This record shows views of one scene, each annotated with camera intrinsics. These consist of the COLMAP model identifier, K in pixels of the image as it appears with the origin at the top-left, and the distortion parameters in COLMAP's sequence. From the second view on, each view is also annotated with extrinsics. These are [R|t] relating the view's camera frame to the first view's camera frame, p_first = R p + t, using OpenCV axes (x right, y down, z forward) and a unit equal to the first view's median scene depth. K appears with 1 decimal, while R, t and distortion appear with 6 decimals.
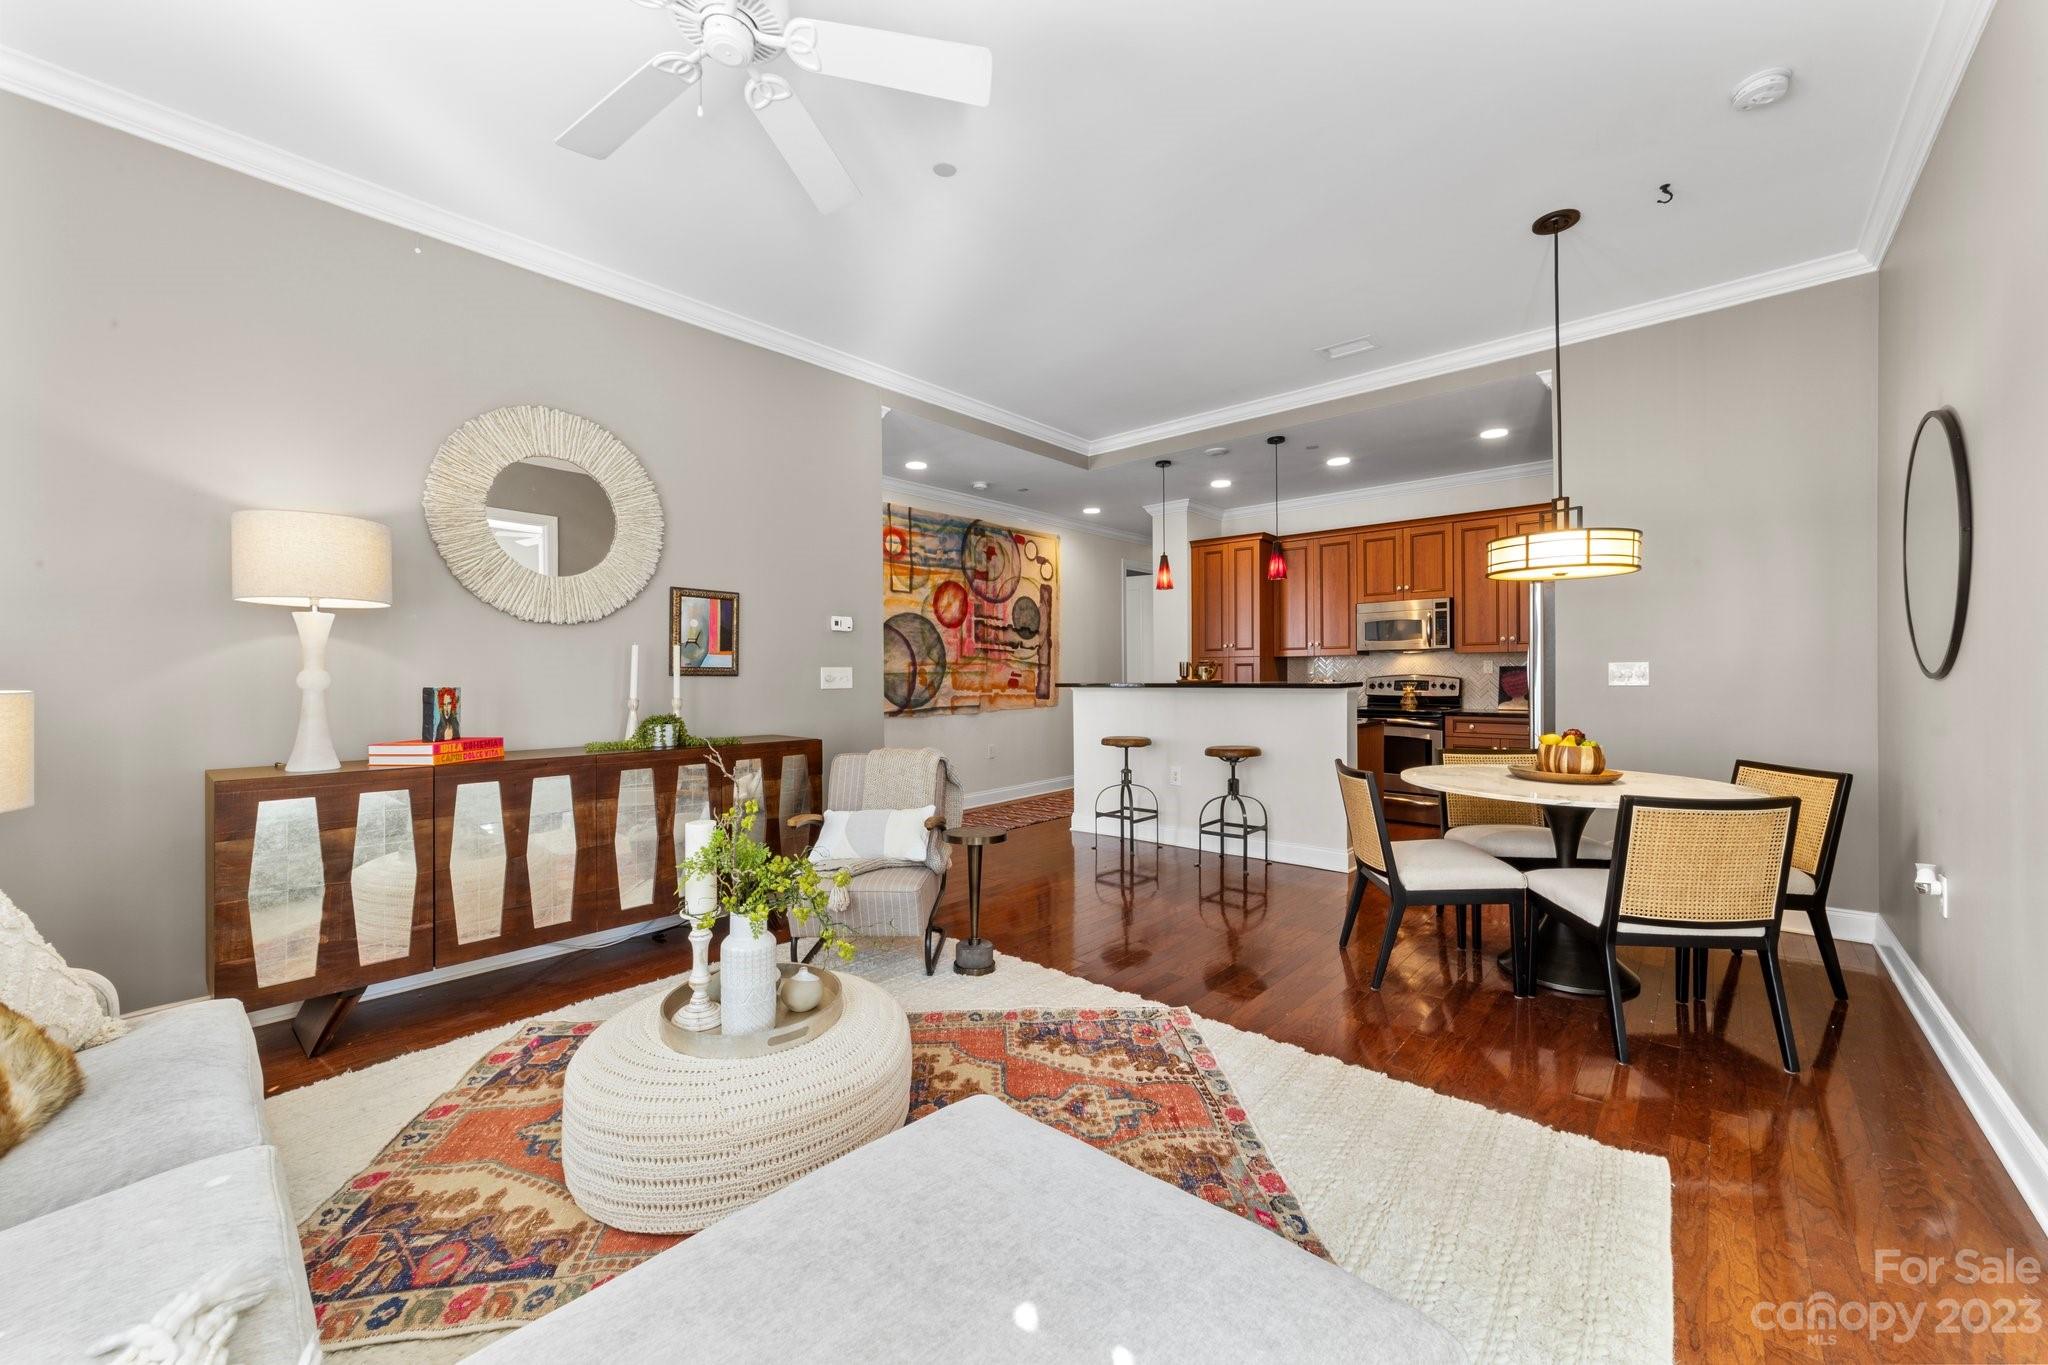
lens RADIAL K [[785.5, 0, 1024.0], [0, 785.5, 682.5], [0, 0, 1]] dist [-0.016904, 0.007520]
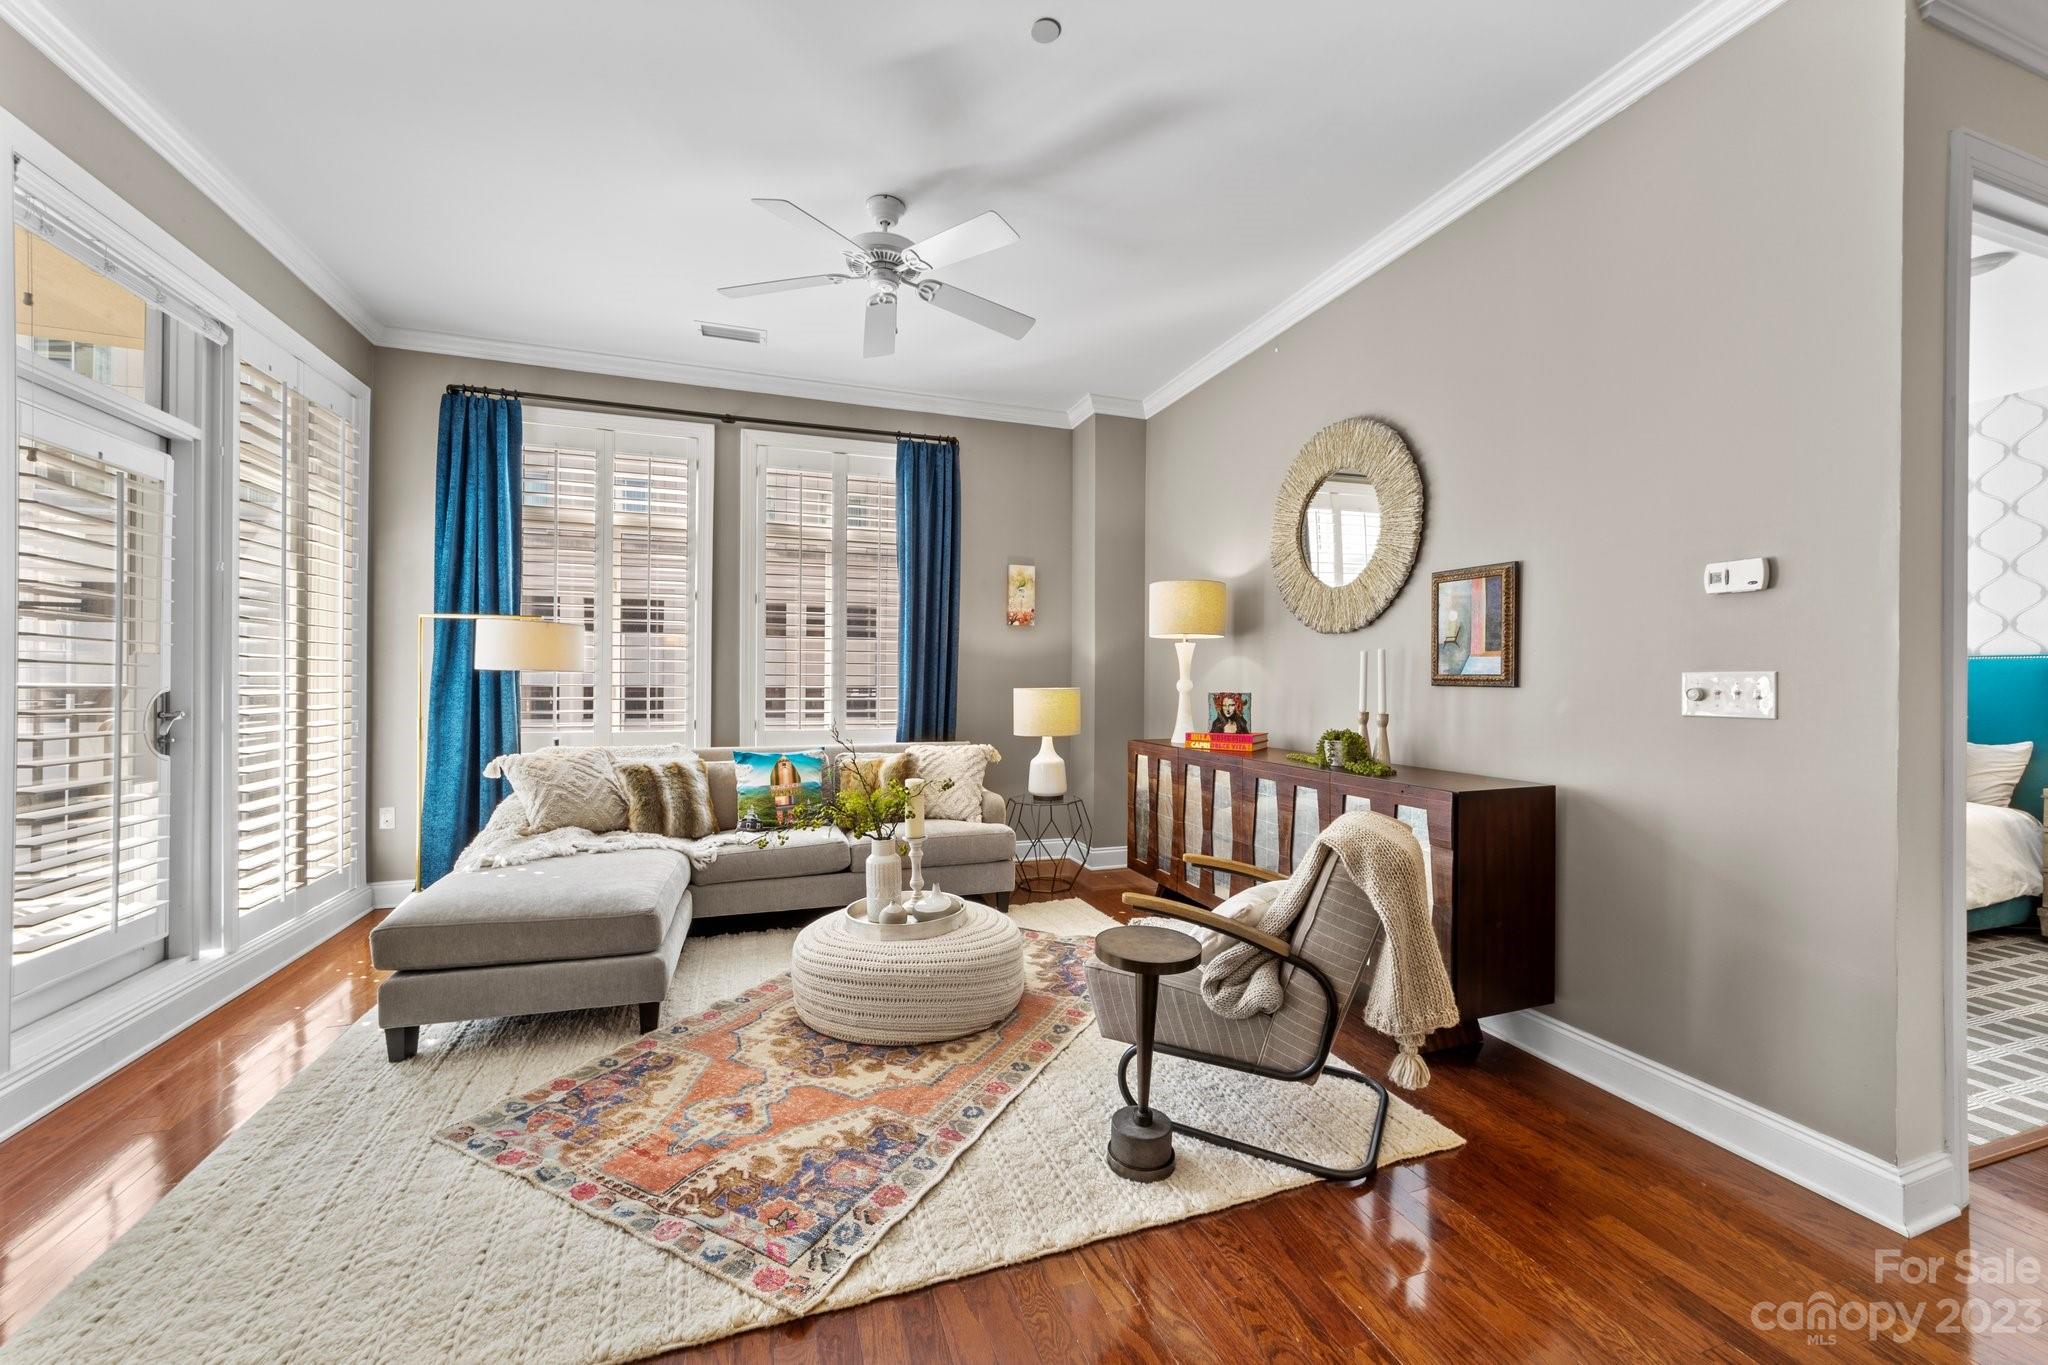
lens RADIAL K [[785.5, 0, 1024.0], [0, 785.5, 682.5], [0, 0, 1]] dist [-0.016904, 0.007520]
pose [[-0.483125, 0.004262, -0.875541, 0.252621], [-0.010717, 0.999884, 0.010781, -0.009255], [0.875486, 0.014592, -0.483023, 0.587683]]
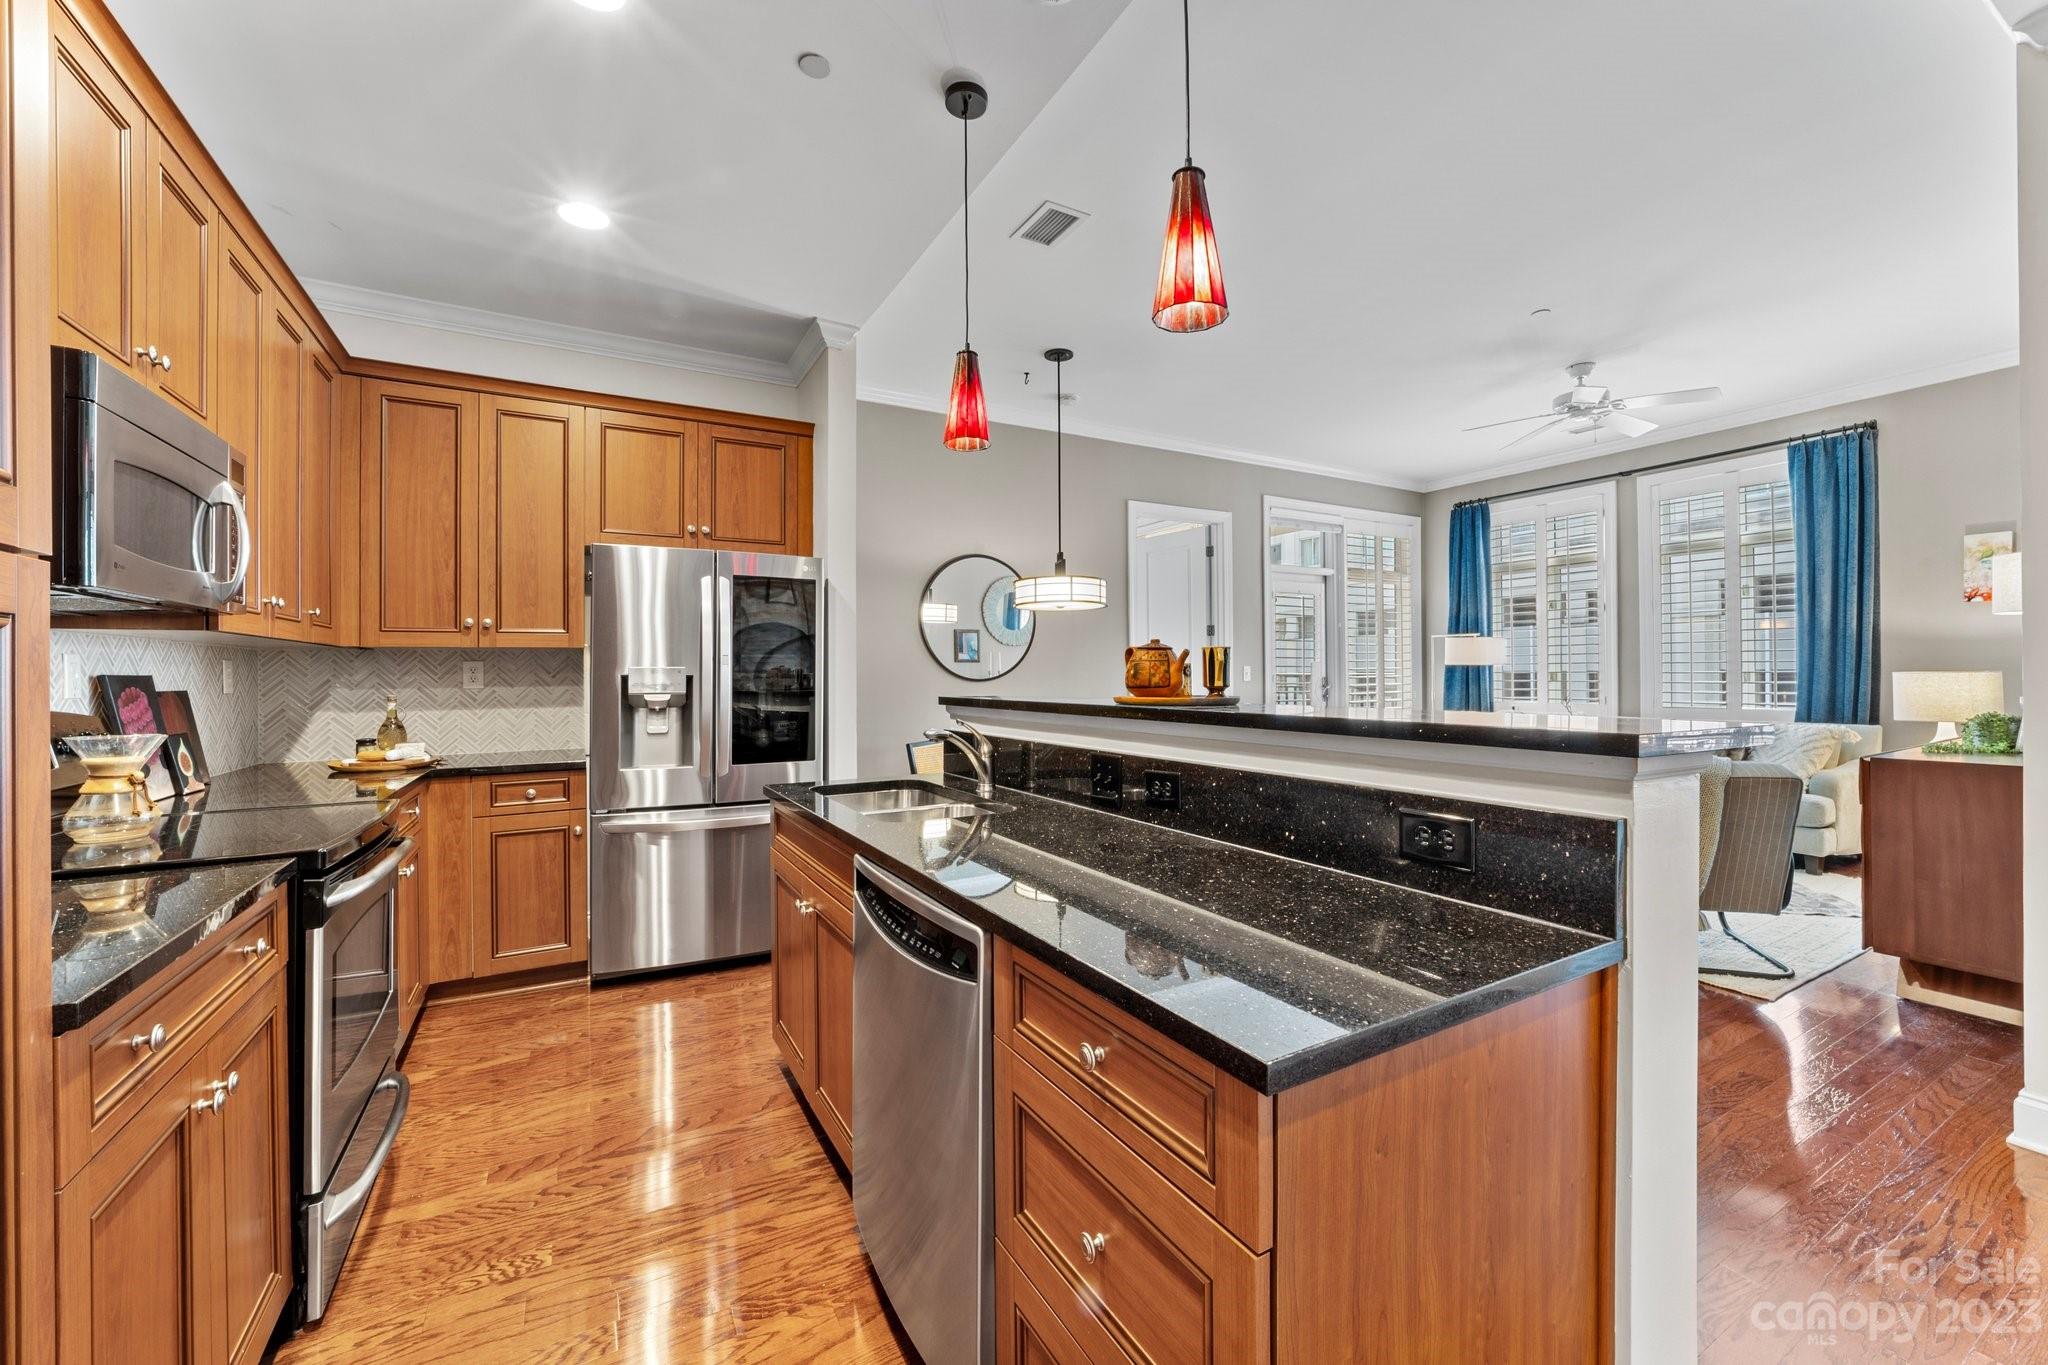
lens RADIAL K [[780.6, 0, 1017.2], [0, 780.6, 670.0], [0, 0, 1]] dist [-0.001623, -0.000011]
pose [[-0.939196, 0.016023, 0.343007, 0.131304], [0.018503, 0.999821, 0.003959, -0.016309], [-0.342882, 0.010065, -0.939325, 1.153342]]
